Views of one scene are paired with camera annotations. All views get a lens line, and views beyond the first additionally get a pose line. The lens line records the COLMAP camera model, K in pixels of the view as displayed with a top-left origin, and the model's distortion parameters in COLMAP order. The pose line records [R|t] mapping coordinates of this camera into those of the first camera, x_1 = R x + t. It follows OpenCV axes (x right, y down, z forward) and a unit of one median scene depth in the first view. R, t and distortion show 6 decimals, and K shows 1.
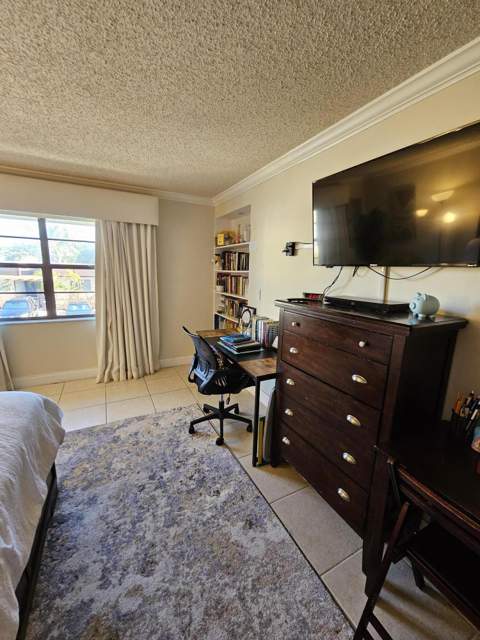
lens RADIAL K [[261.6, 0, 242.7], [0, 261.6, 323.2], [0, 0, 1]] dist [-0.000772, -0.000058]
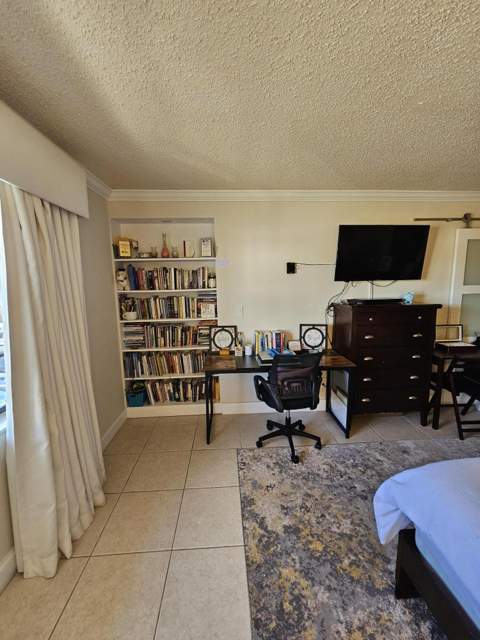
lens RADIAL K [[261.6, 0, 242.7], [0, 261.6, 323.2], [0, 0, 1]] dist [-0.000772, -0.000058]
pose [[0.415050, -0.176858, 0.892443, -1.062425], [0.210436, 0.972986, 0.094951, -0.200080], [-0.885127, 0.148393, 0.441054, 0.709156]]
